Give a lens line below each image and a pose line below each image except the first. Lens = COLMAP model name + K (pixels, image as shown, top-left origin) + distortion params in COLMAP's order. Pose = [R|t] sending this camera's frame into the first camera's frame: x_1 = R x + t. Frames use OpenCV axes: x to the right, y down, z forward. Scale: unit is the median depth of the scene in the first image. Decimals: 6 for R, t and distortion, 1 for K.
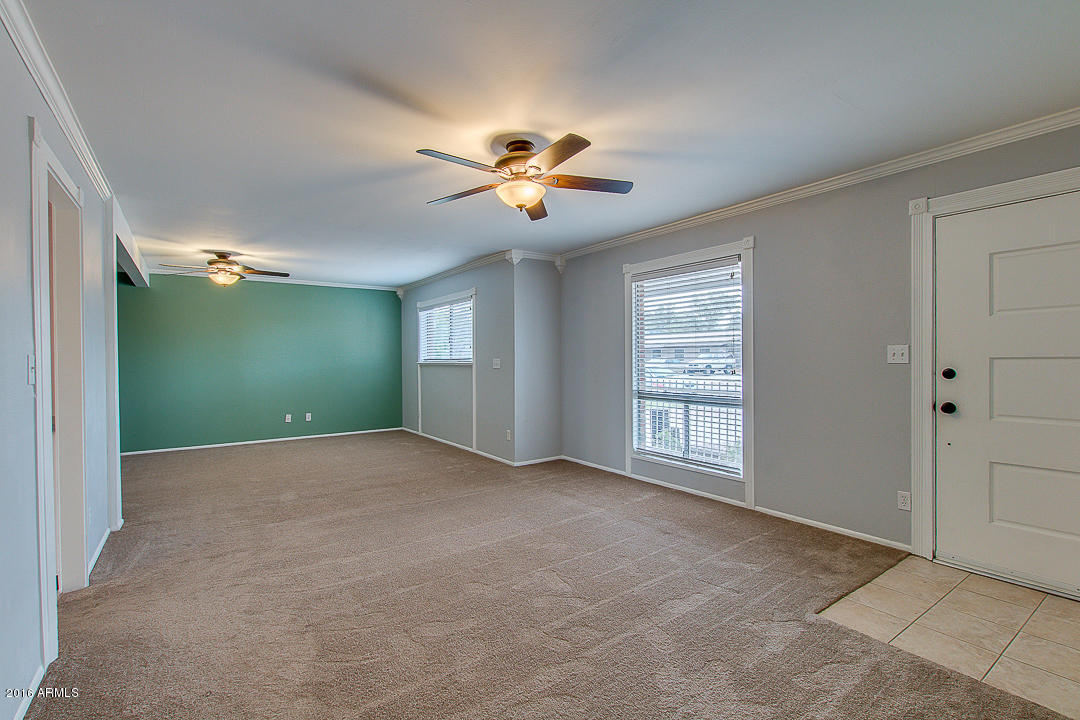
lens RADIAL K [[494.4, 0, 534.0], [0, 494.4, 357.4], [0, 0, 1]] dist [0.000401, -0.003763]
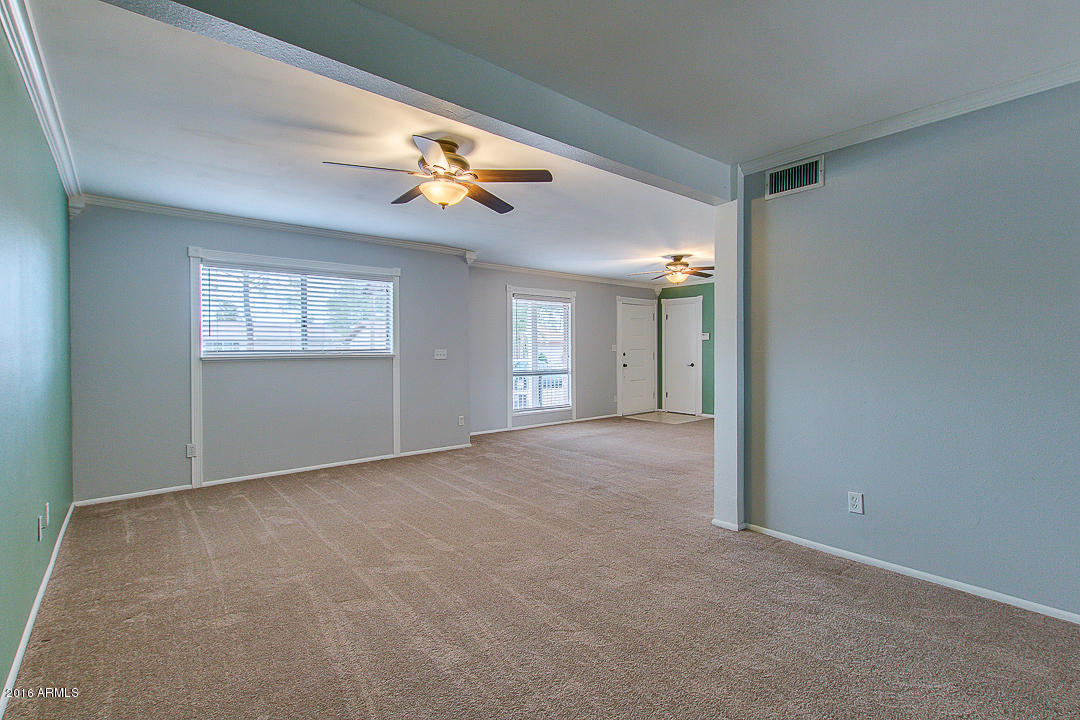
lens RADIAL K [[494.4, 0, 542.9], [0, 494.4, 354.9], [0, 0, 1]] dist [0.000401, -0.003763]
pose [[-0.089703, -0.000651, 0.995968, -1.277772], [0.007603, 0.999970, 0.001338, 0.016276], [-0.995940, 0.007692, -0.089695, 1.032017]]
